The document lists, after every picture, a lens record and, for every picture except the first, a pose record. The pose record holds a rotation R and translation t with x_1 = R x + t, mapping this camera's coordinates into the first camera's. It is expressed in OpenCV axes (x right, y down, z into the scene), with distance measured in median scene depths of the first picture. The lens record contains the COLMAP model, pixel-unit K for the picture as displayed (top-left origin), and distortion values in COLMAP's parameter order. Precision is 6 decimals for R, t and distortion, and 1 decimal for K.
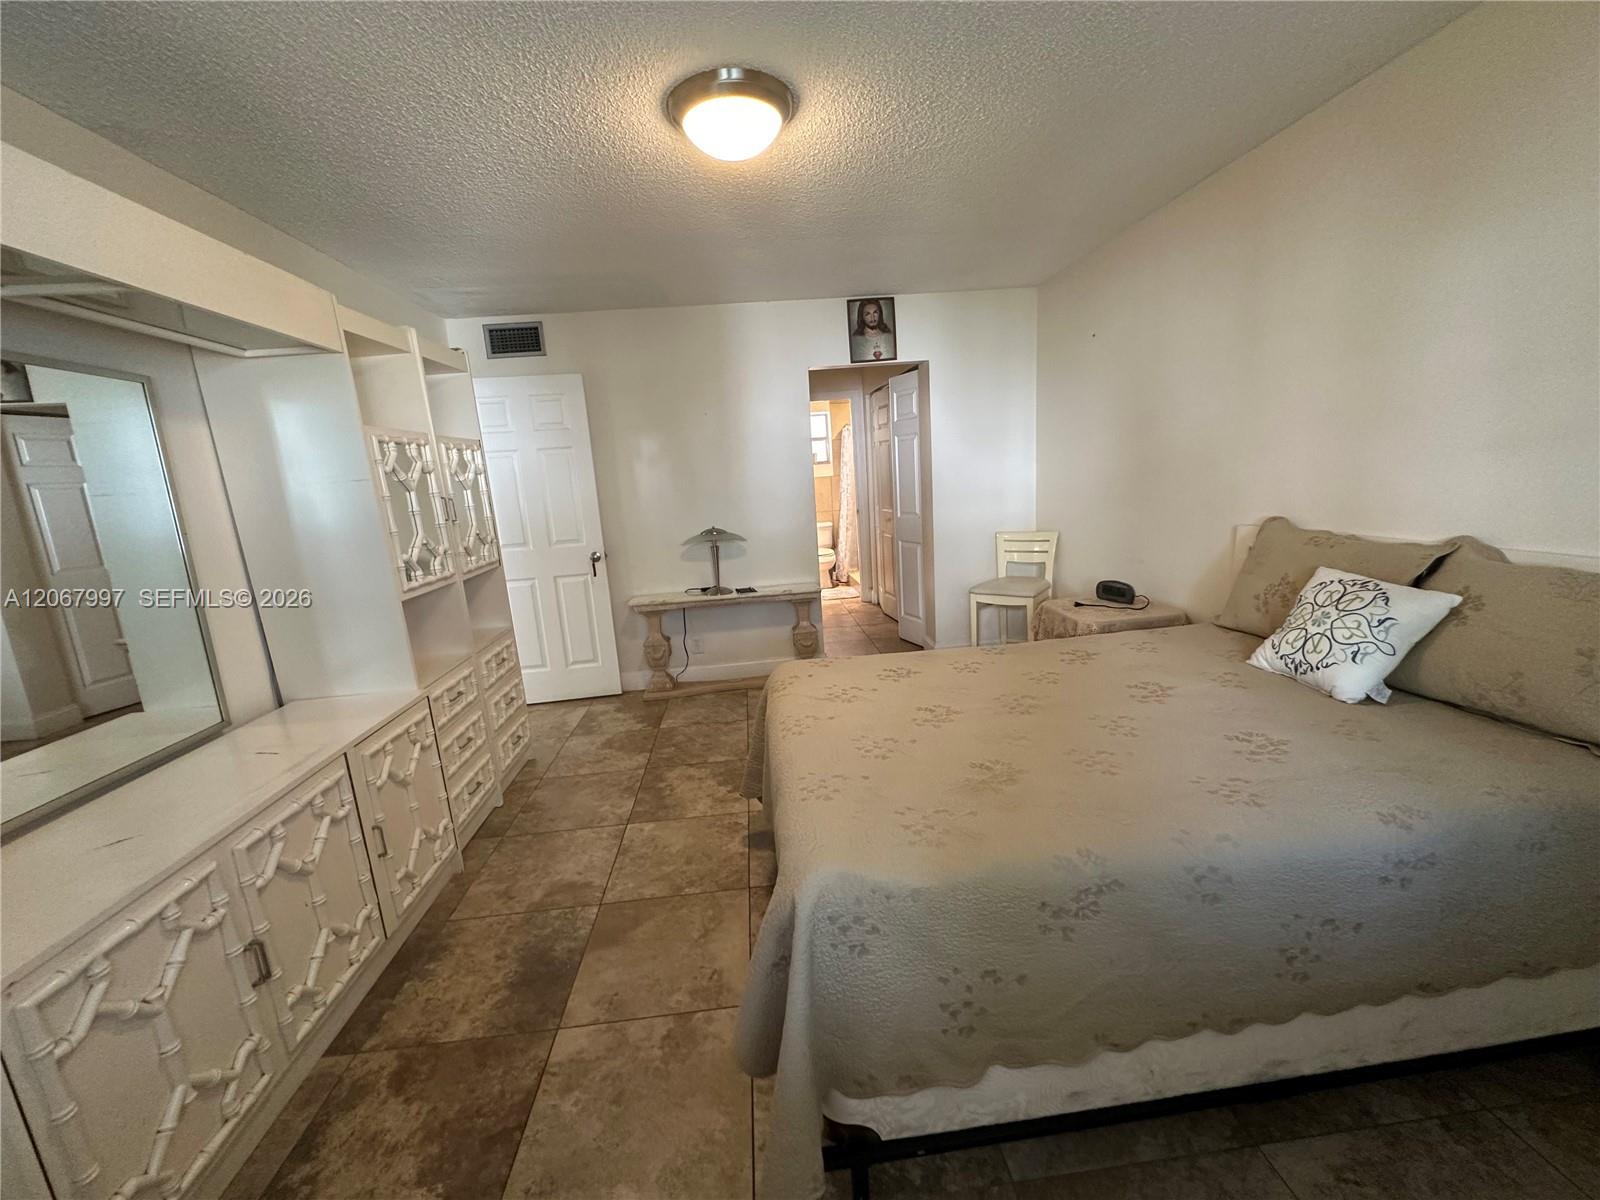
lens RADIAL K [[642.5, 0, 800.0], [0, 642.5, 600.0], [0, 0, 1]] dist [-0.001660, 0.000256]
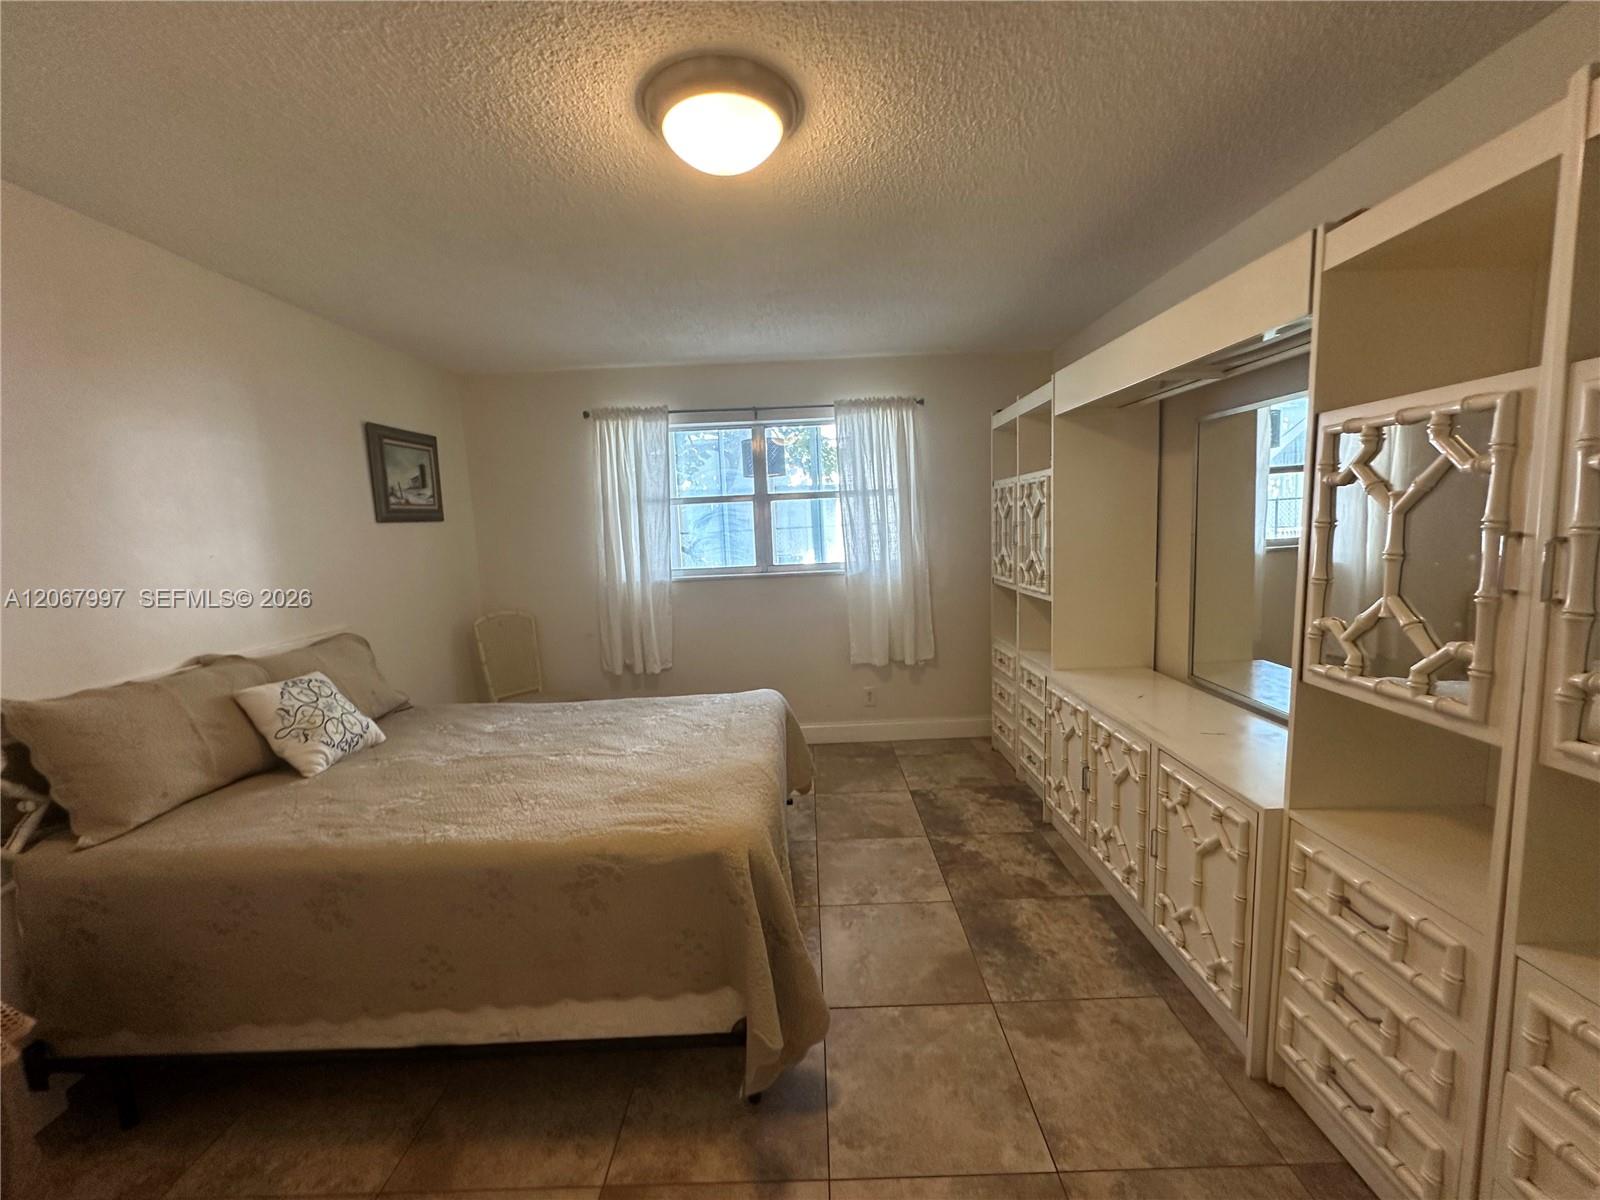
lens RADIAL K [[645.1, 0, 800.0], [0, 645.1, 600.0], [0, 0, 1]] dist [-0.000281, 0.000442]
pose [[-0.989473, 0.099218, 0.105348, -0.244821], [0.127382, 0.942597, 0.308682, -0.440569], [-0.068674, 0.318852, -0.945313, 2.079692]]
